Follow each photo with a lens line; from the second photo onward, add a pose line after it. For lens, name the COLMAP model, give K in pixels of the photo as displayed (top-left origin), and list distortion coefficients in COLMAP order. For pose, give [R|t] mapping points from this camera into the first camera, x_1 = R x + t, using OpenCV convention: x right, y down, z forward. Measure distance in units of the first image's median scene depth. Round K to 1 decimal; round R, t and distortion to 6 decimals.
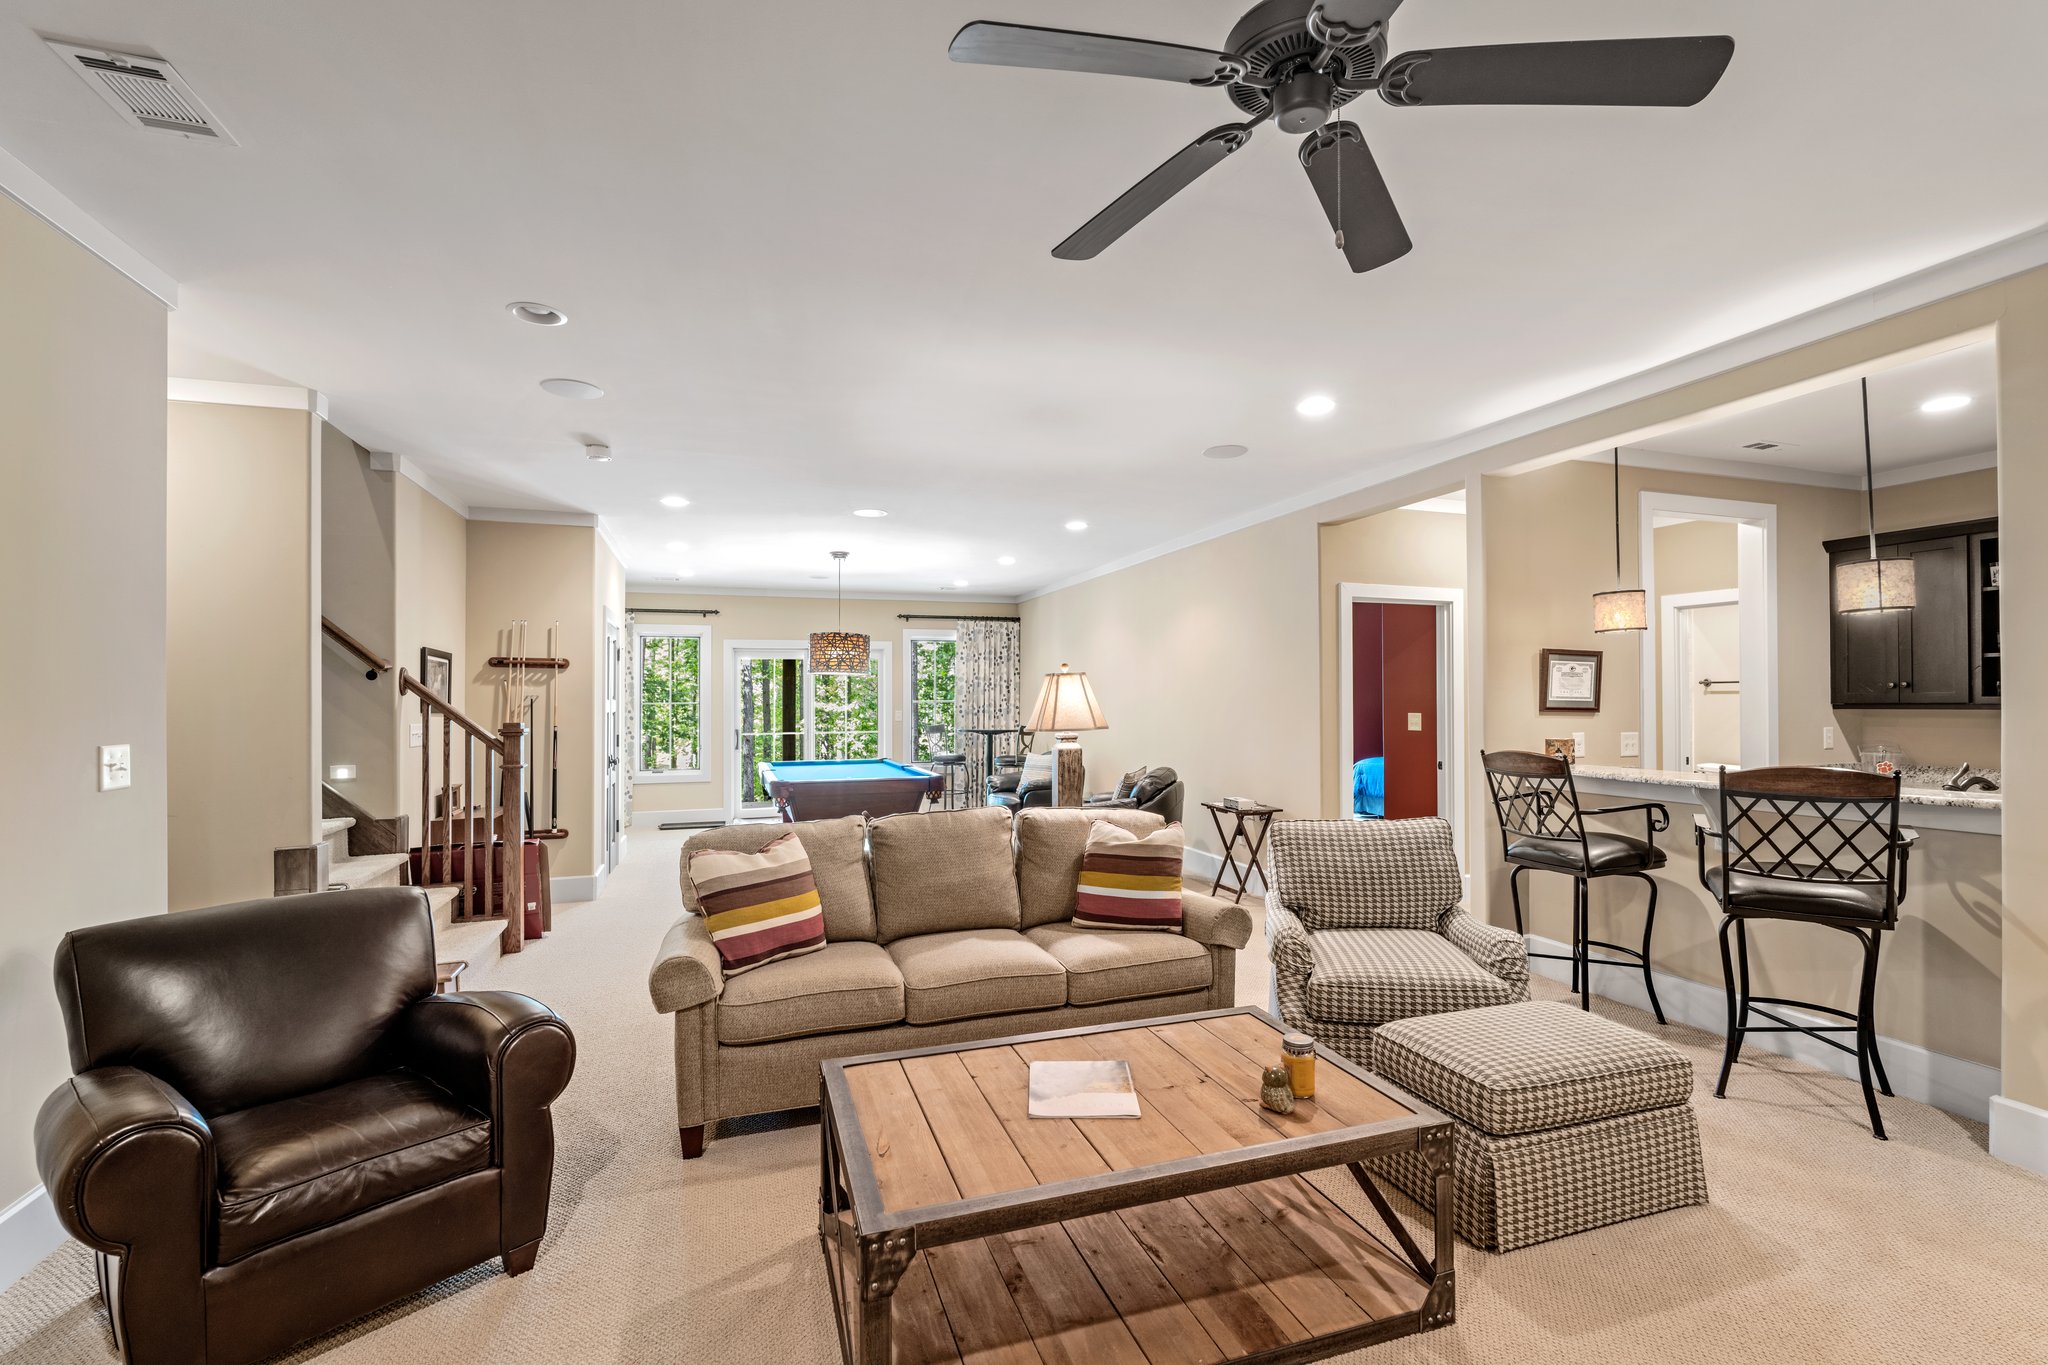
lens RADIAL K [[898.9, 0, 1030.5], [0, 898.9, 683.1], [0, 0, 1]] dist [-0.005439, -0.000287]
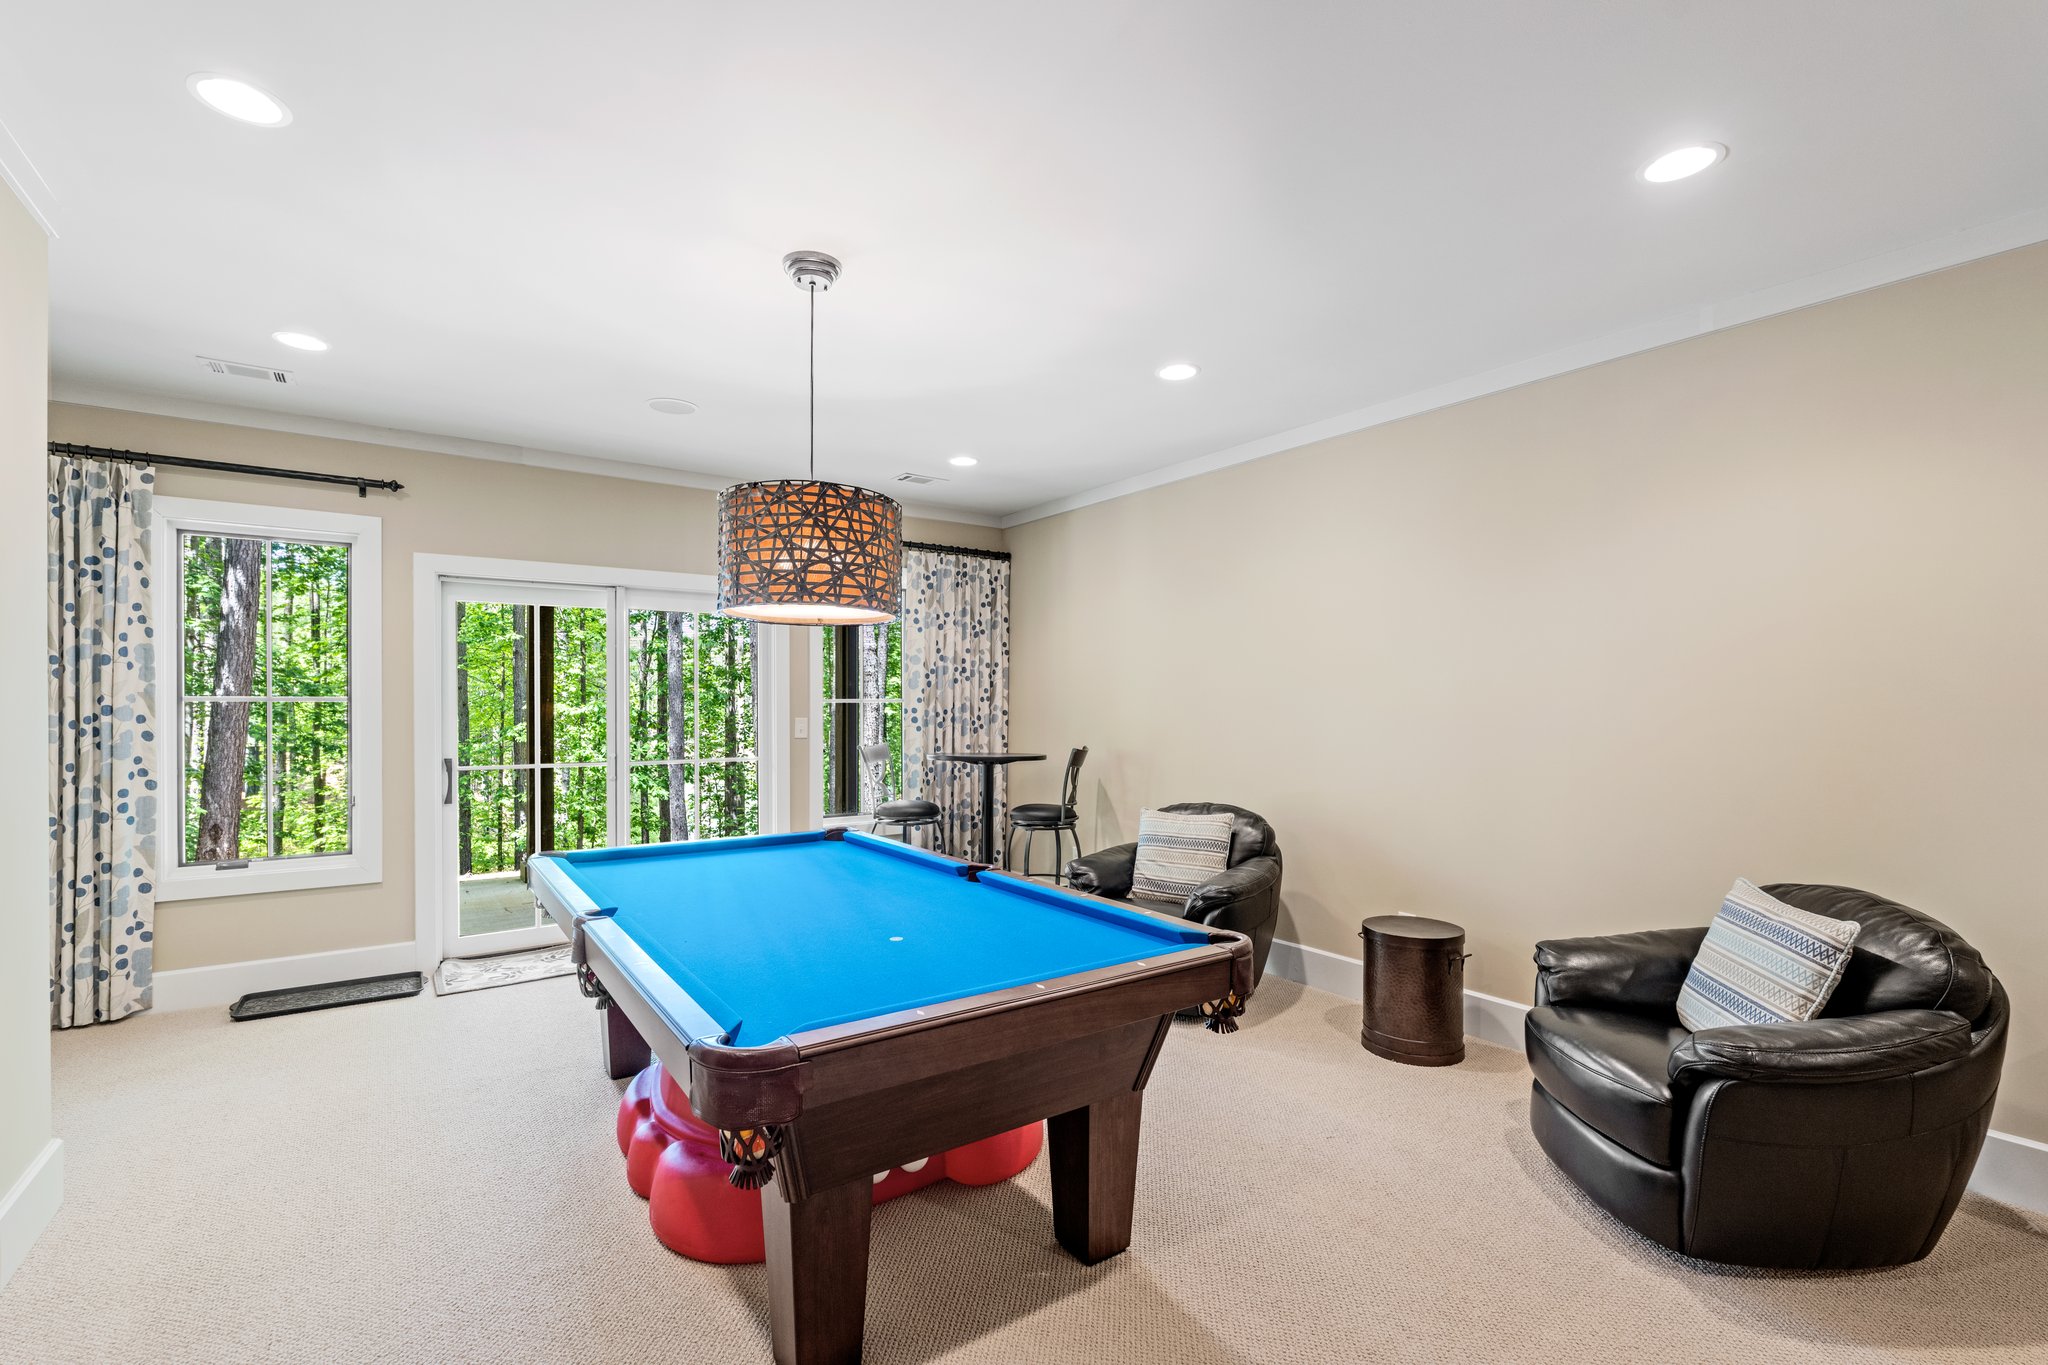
lens RADIAL K [[898.9, 0, 1012.2], [0, 898.9, 691.8], [0, 0, 1]] dist [-0.005439, -0.000287]
pose [[0.963627, 0.004690, 0.267210, -0.230022], [-0.006453, 0.999963, 0.005722, 0.015825], [-0.267173, -0.007238, 0.963621, 0.652036]]
